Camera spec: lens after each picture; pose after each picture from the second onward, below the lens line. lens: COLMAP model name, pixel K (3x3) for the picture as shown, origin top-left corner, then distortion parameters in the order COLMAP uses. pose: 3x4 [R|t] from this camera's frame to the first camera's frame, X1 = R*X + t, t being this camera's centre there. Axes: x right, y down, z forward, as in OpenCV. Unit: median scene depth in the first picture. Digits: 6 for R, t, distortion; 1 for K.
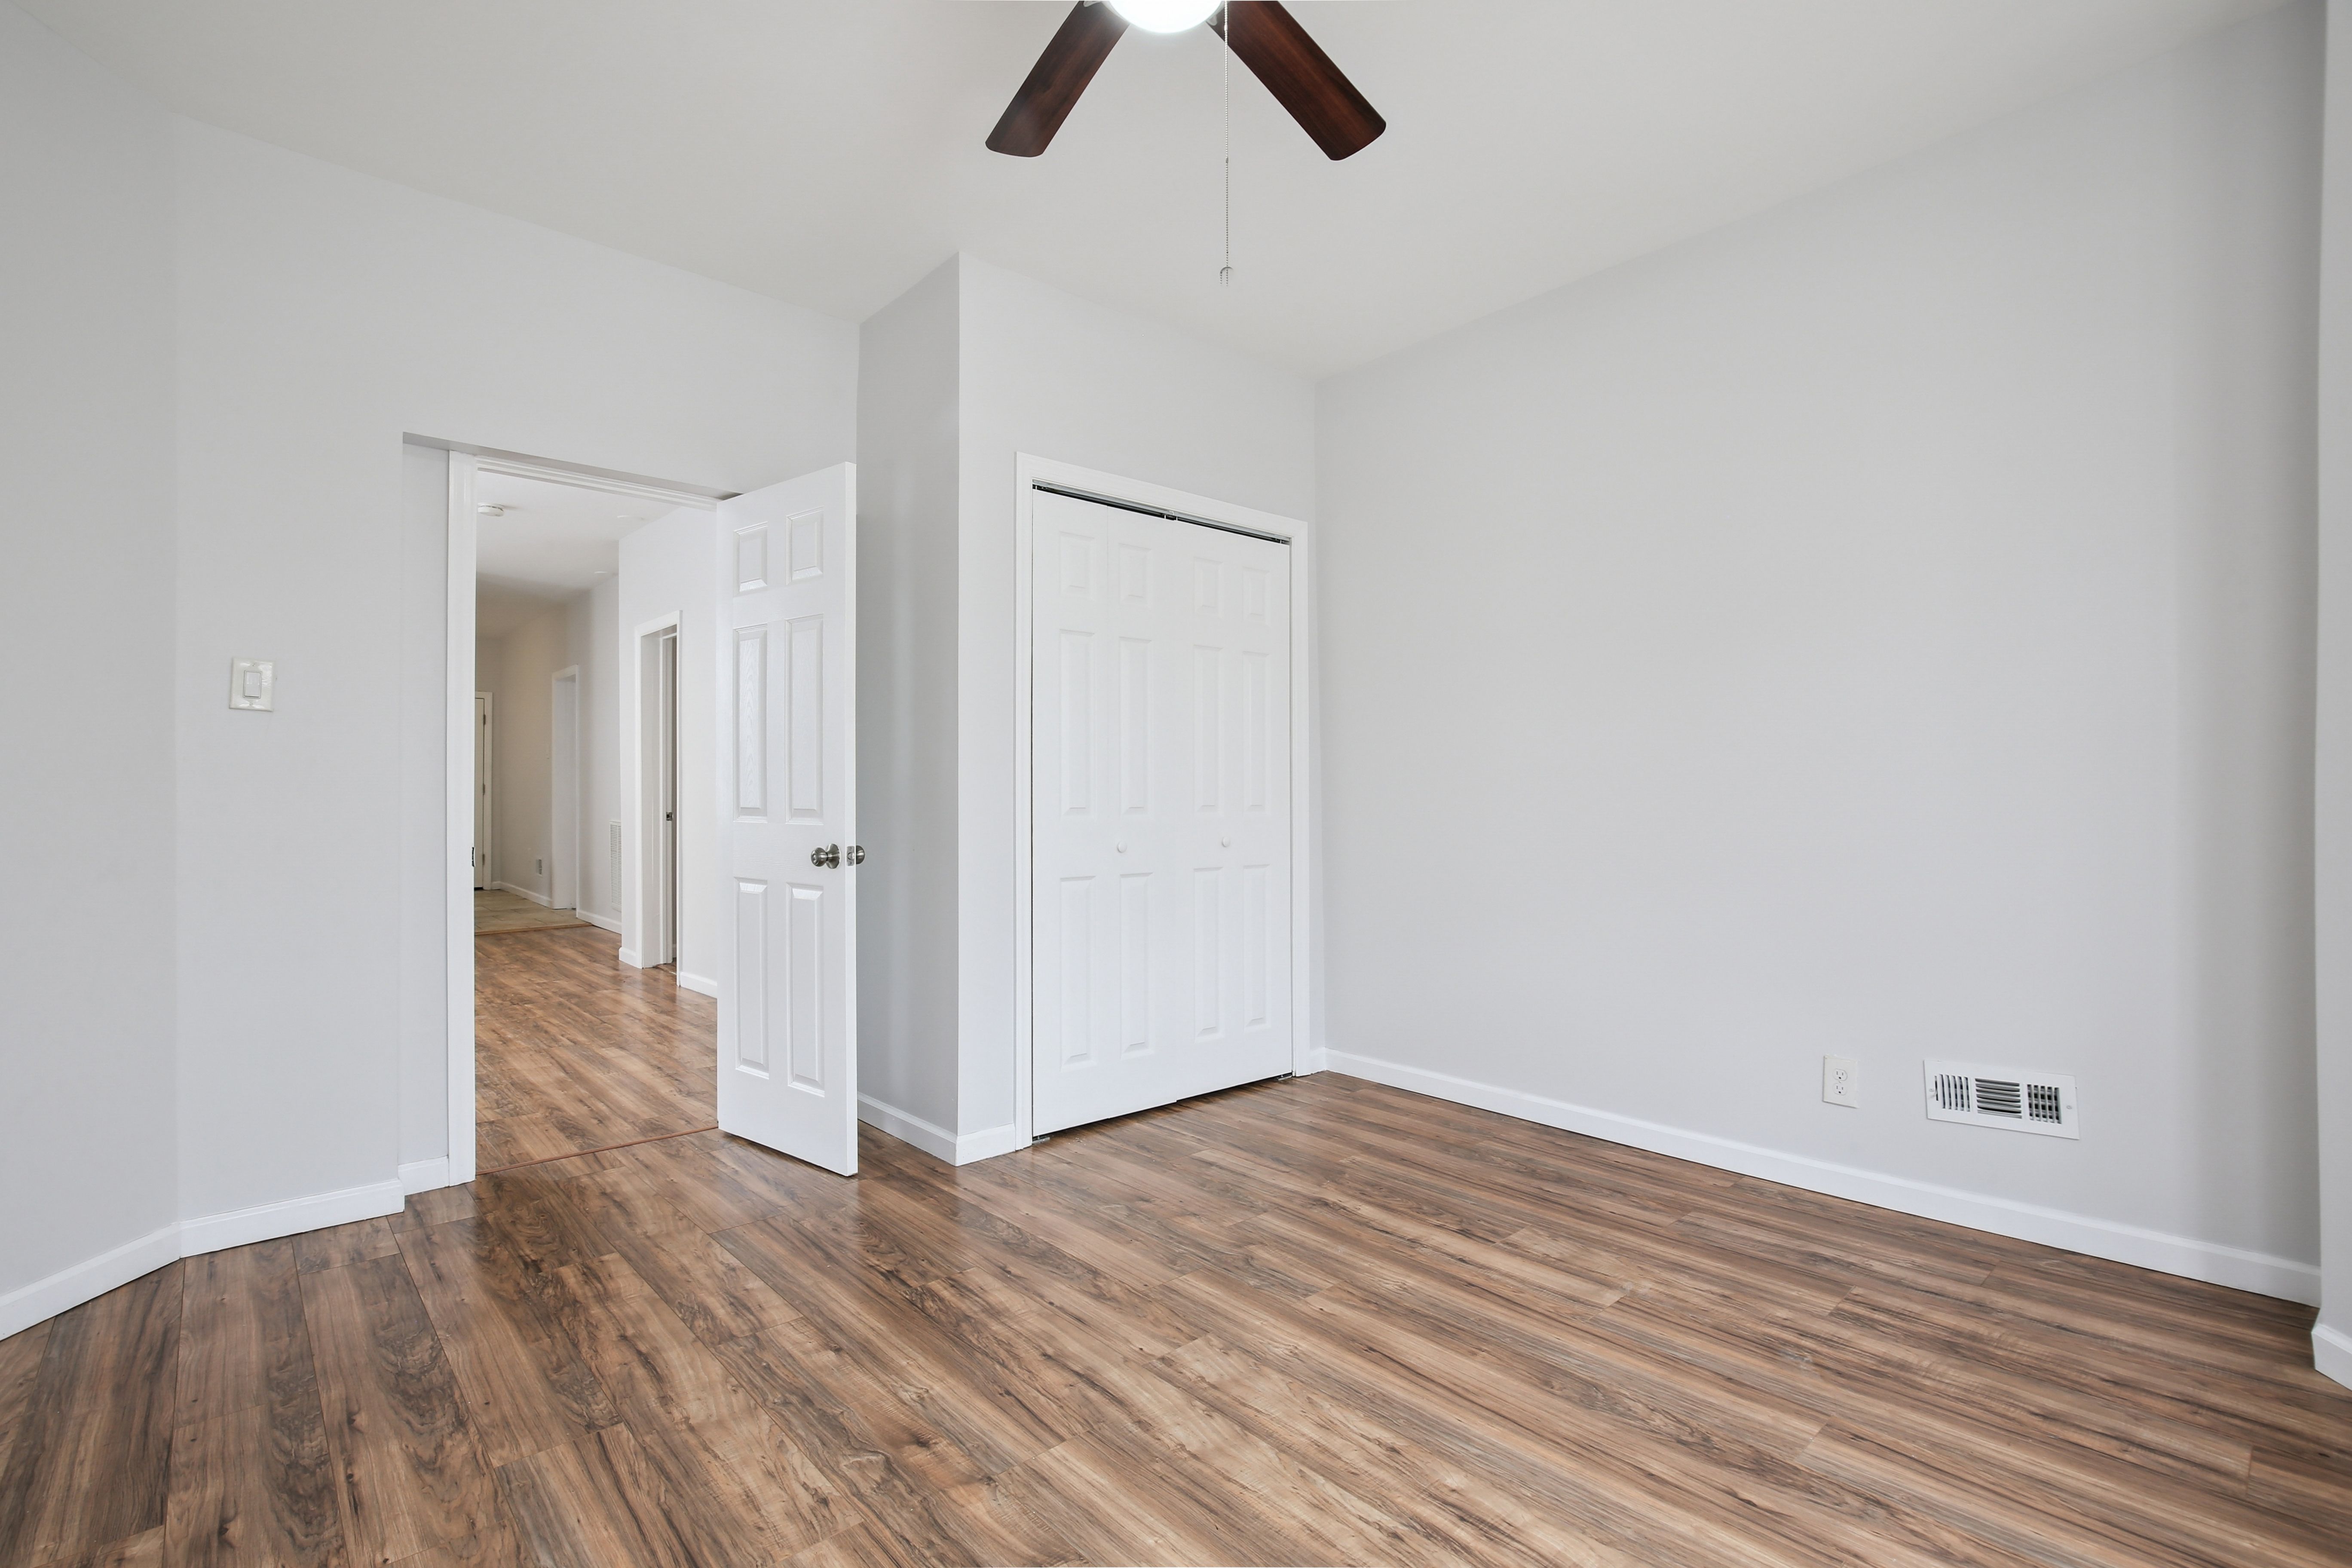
lens RADIAL K [[1093.4, 0, 1159.4], [0, 1093.4, 783.3], [0, 0, 1]] dist [-0.004050, 0.002557]
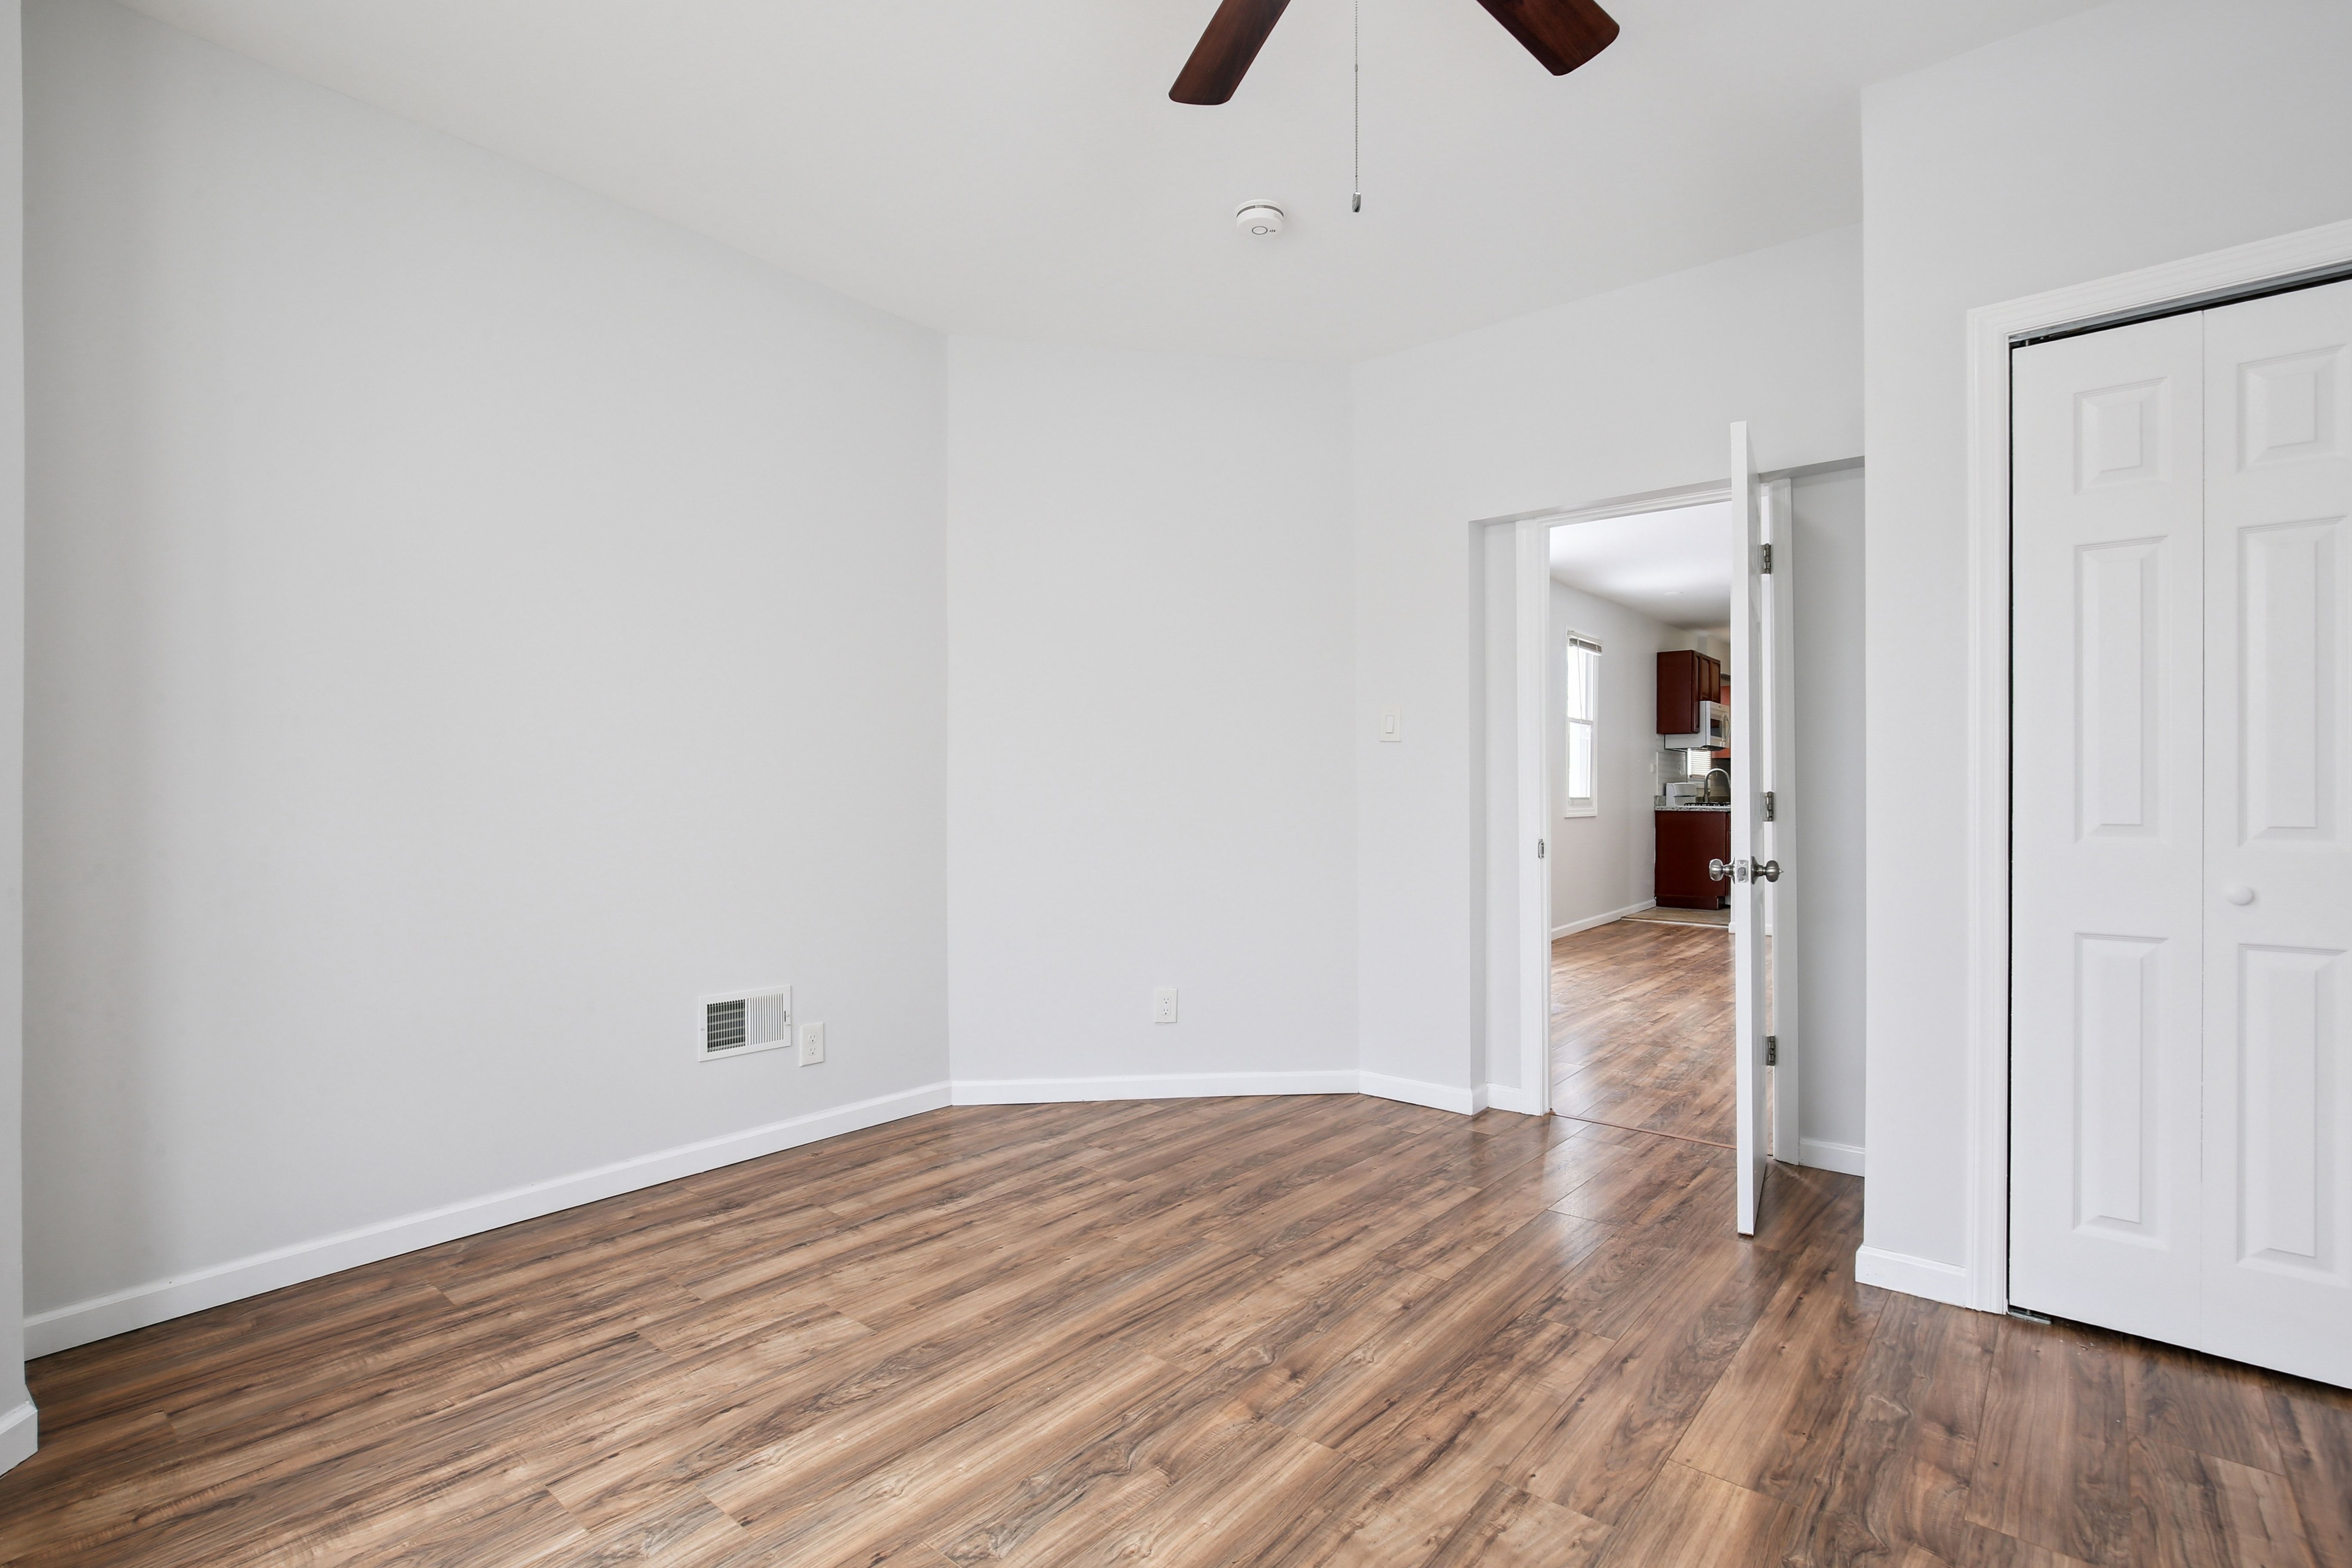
lens RADIAL K [[1093.4, 0, 1160.7], [0, 1093.4, 791.1], [0, 0, 1]] dist [-0.004050, 0.002557]
pose [[0.133965, -0.003170, -0.990981, 0.735340], [0.017714, 0.999843, -0.000804, -0.008235], [0.990828, -0.017447, 0.134000, 0.586511]]
